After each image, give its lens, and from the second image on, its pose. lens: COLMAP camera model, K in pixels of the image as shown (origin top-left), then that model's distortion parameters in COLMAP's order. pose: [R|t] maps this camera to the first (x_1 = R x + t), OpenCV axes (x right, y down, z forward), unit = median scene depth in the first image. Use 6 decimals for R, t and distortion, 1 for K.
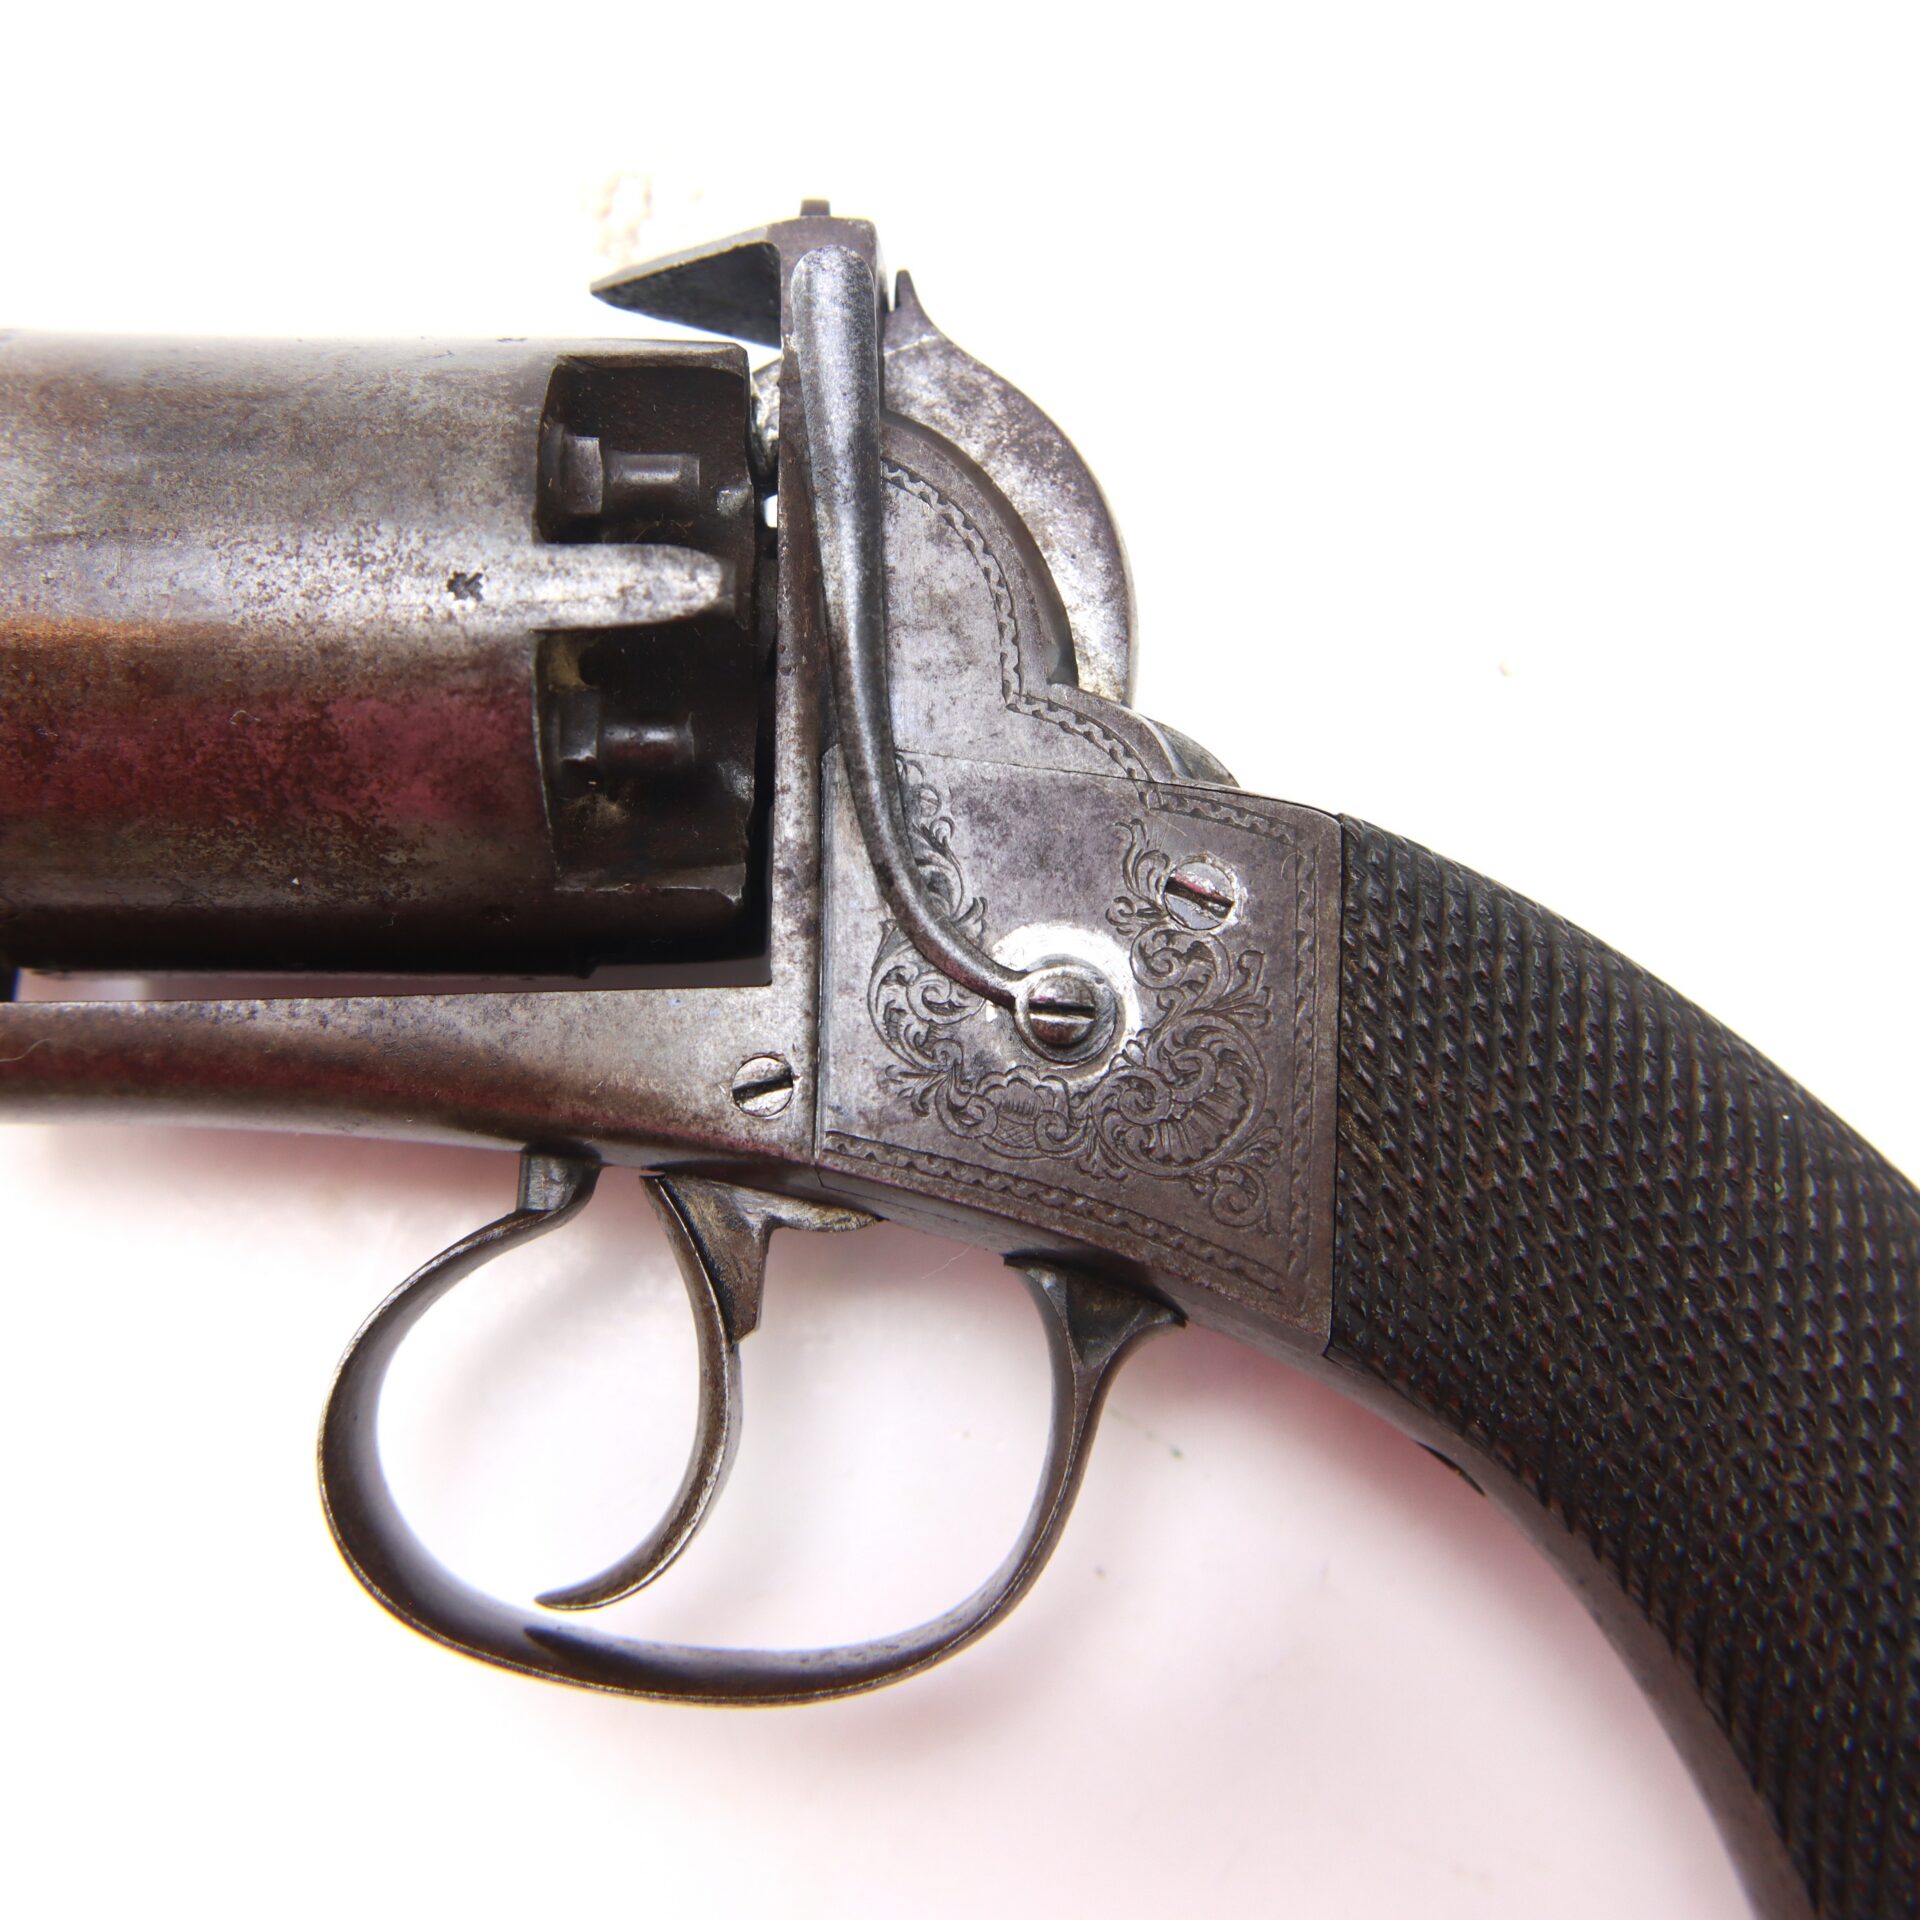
lens RADIAL K [[3021.1, 0, 968.9], [0, 3021.1, 949.6], [0, 0, 1]] dist [0.233135, 0.000000]
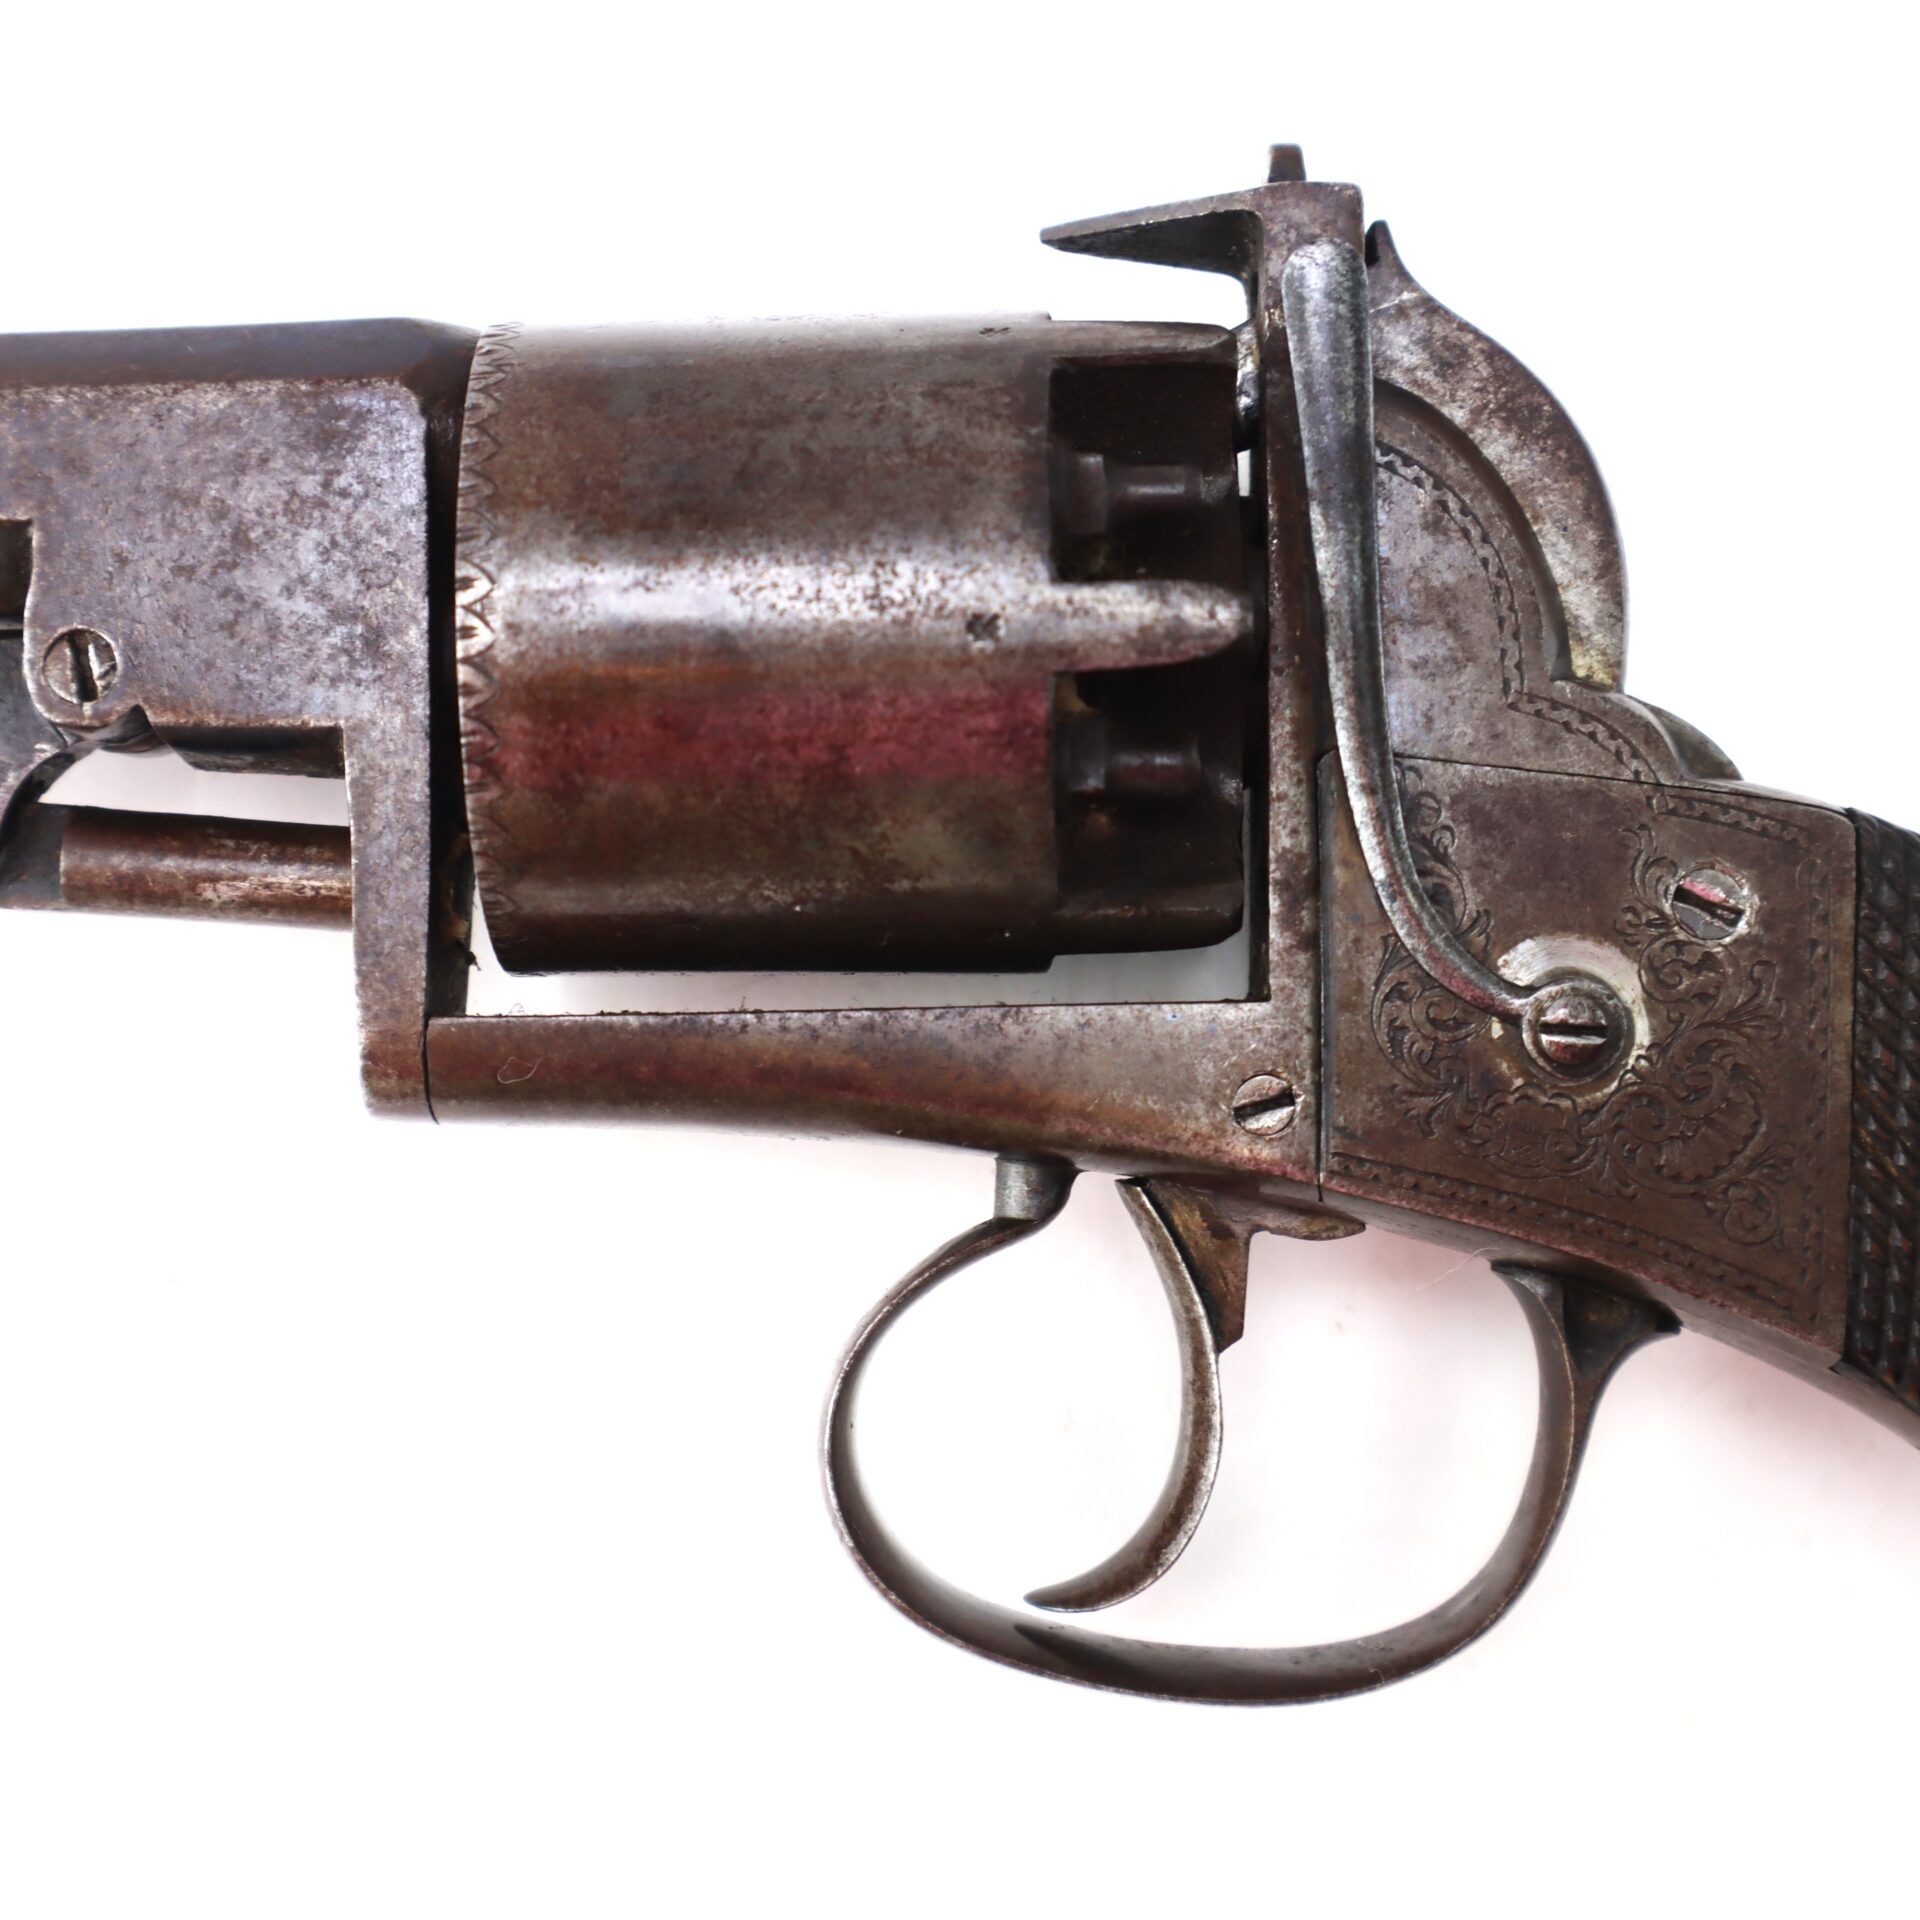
lens RADIAL K [[3933.1, 0, 930.2], [0, 3933.1, 960.2], [0, 0, 1]] dist [0.018324, 0.000000]
pose [[0.999504, -0.008243, -0.030383, -0.136139], [0.012021, 0.991915, 0.126332, -0.163173], [0.029096, -0.126635, 0.991523, -0.262625]]
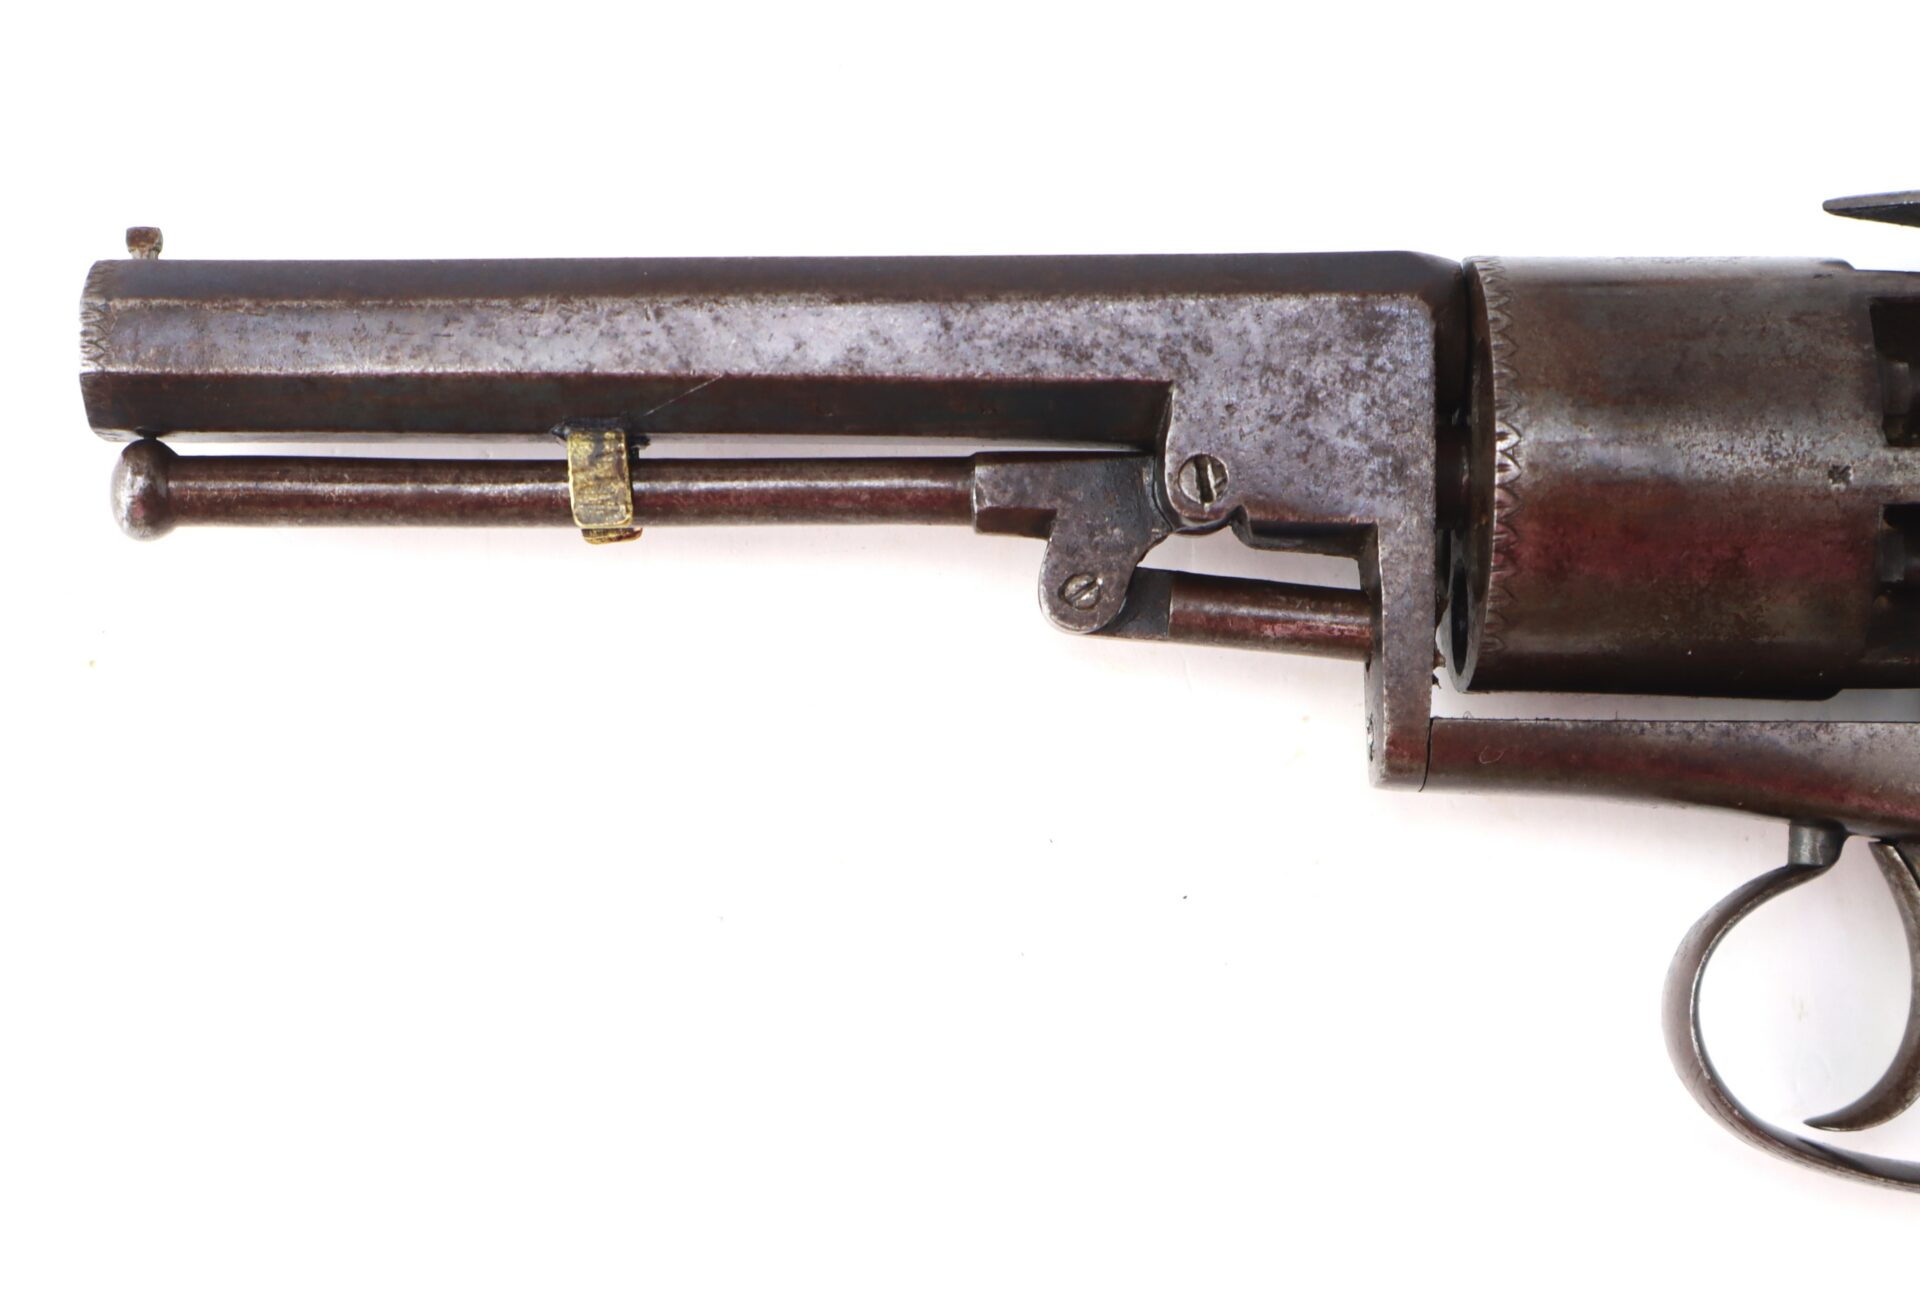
lens RADIAL K [[4069.0, 0, 941.5], [0, 4069.0, 625.1], [0, 0, 1]] dist [0.005873, 0.000000]
pose [[0.999131, 0.019909, -0.036606, -0.506554], [-0.016066, 0.994612, 0.102419, -0.231064], [0.038448, -0.101742, 0.994068, -0.989523]]
